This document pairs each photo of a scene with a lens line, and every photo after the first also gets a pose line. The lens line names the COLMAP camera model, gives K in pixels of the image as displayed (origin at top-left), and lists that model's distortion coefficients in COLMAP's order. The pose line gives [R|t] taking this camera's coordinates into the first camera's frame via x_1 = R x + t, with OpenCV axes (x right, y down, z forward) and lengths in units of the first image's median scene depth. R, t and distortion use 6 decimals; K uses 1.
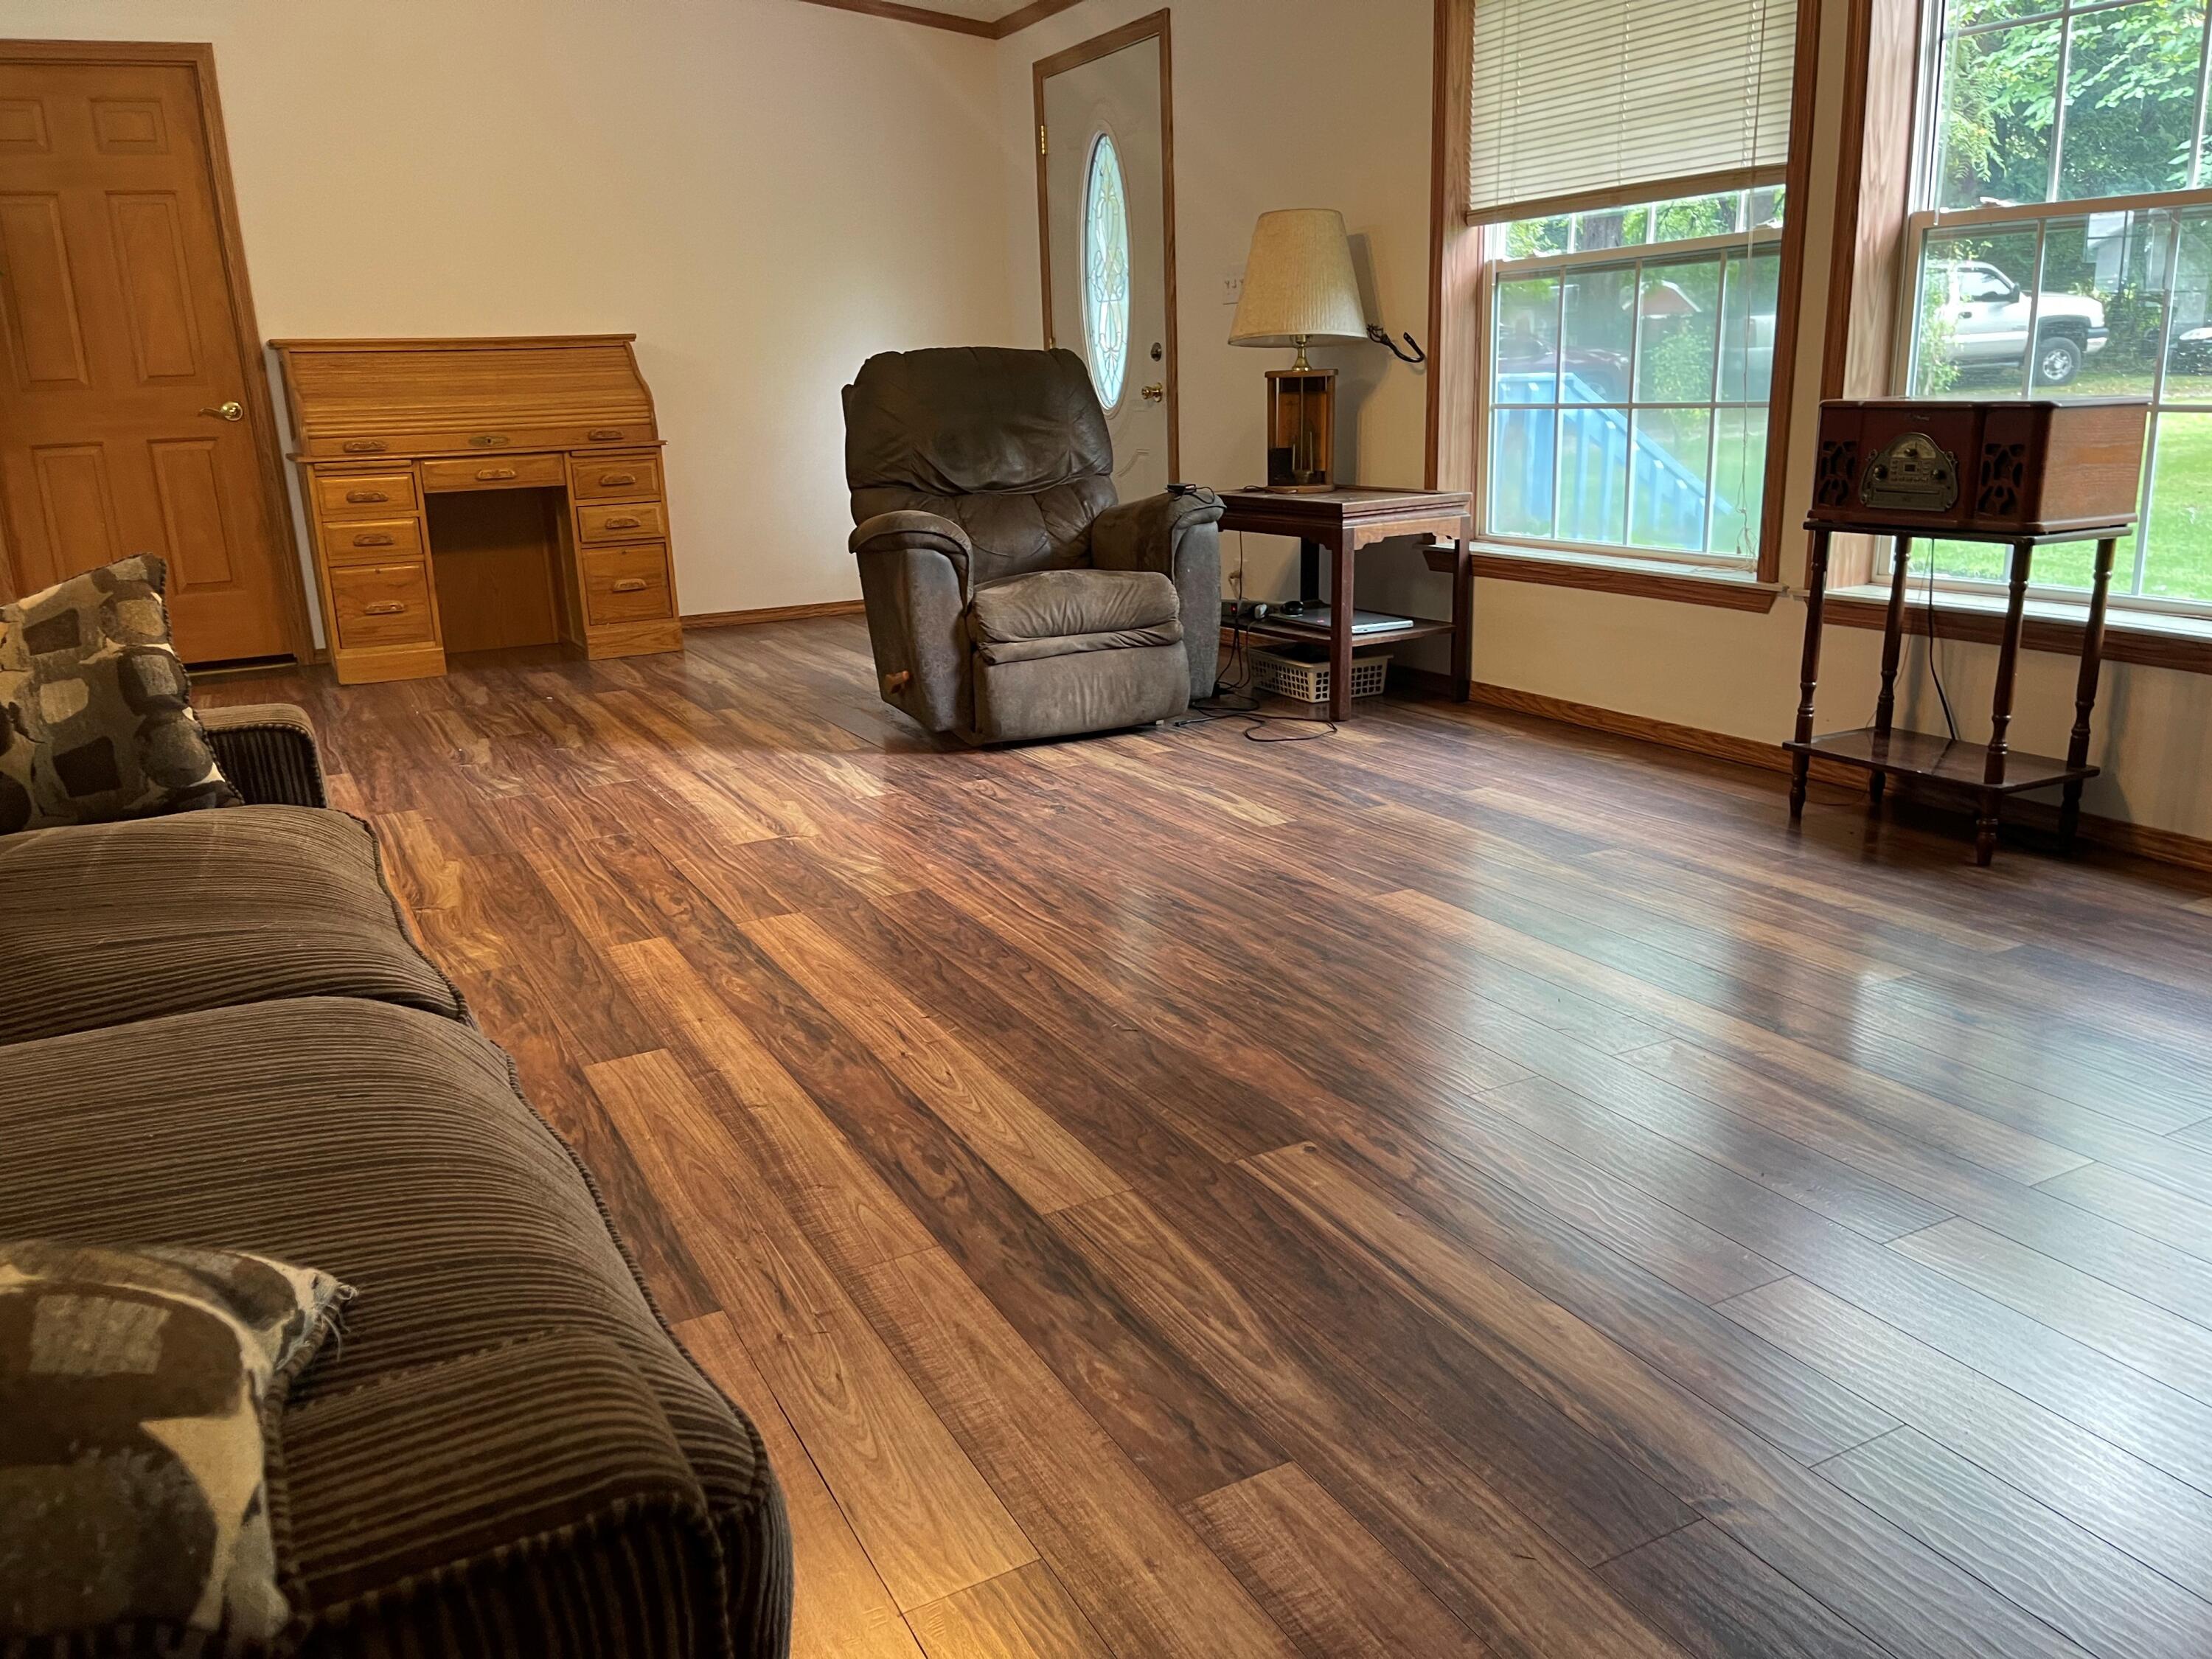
lens RADIAL K [[1678.2, 0, 1108.6], [0, 1678.2, 827.0], [0, 0, 1]] dist [0.045131, -0.058415]
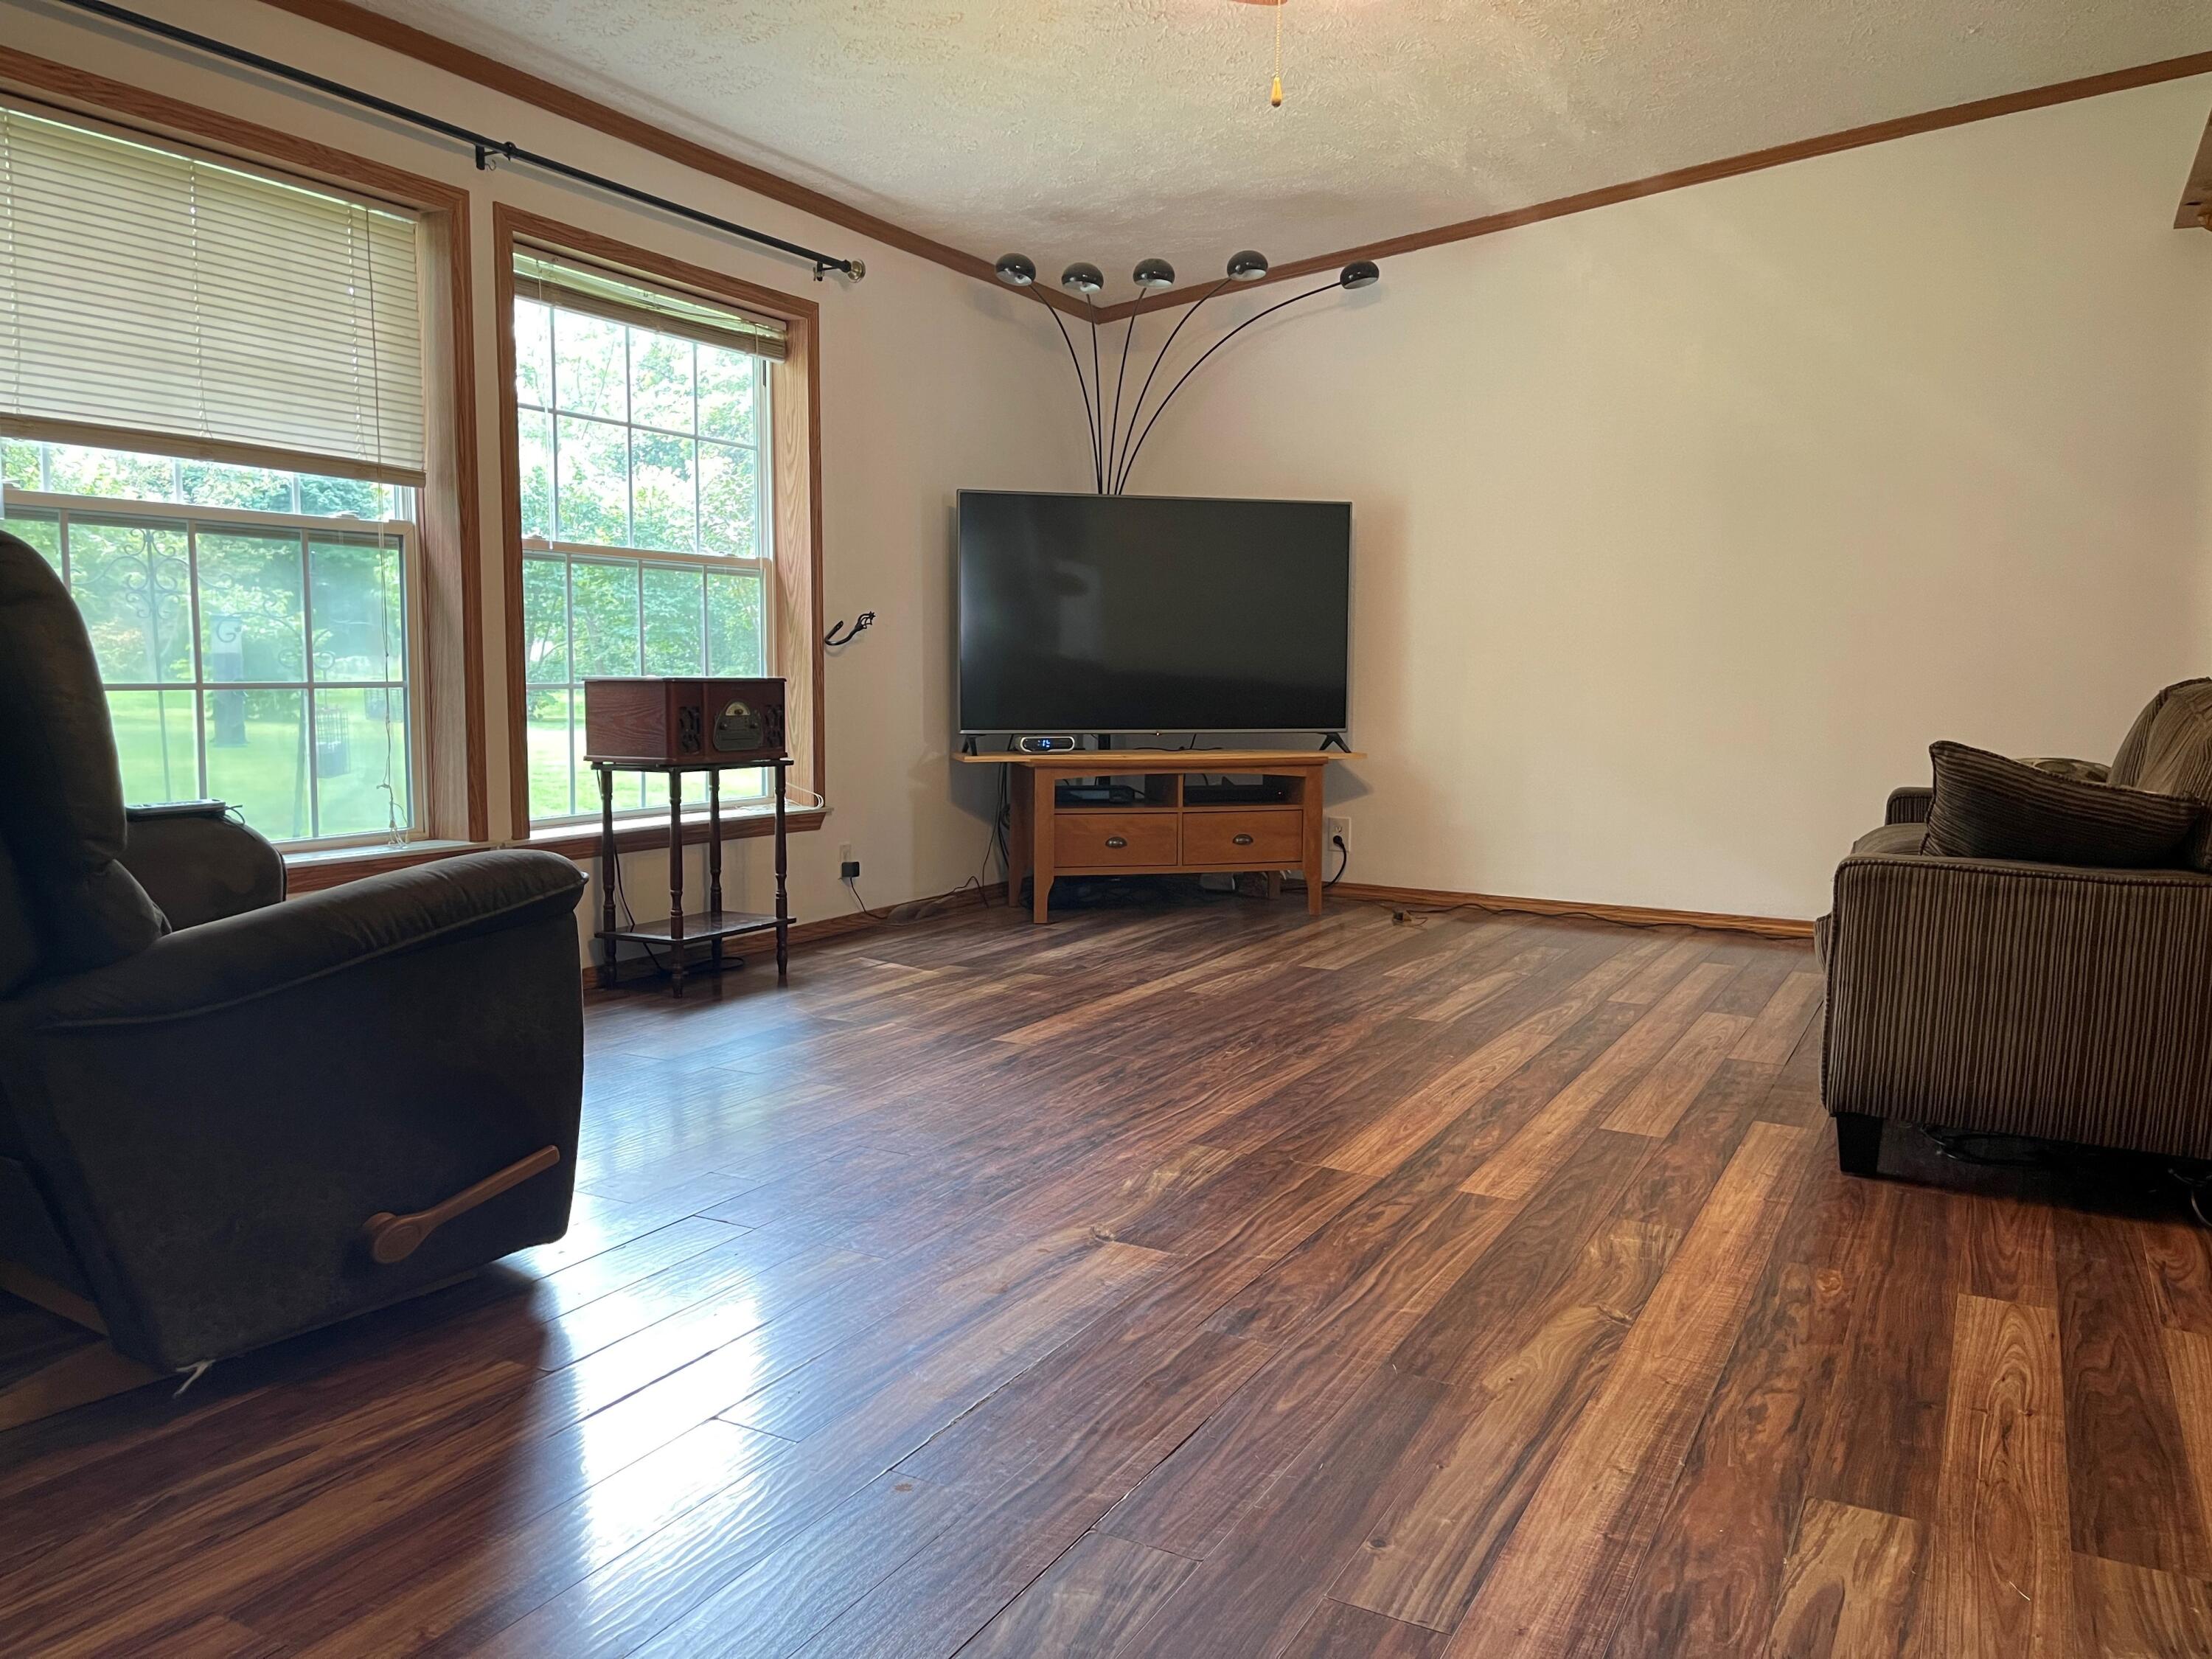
lens RADIAL K [[1497.9, 0, 1107.3], [0, 1497.9, 843.0], [0, 0, 1]] dist [0.022190, 0.003016]
pose [[-0.518286, -0.076212, 0.851805, -0.866365], [0.229212, 0.947201, 0.224213, -0.356545], [-0.823918, 0.311450, -0.473453, 1.491458]]
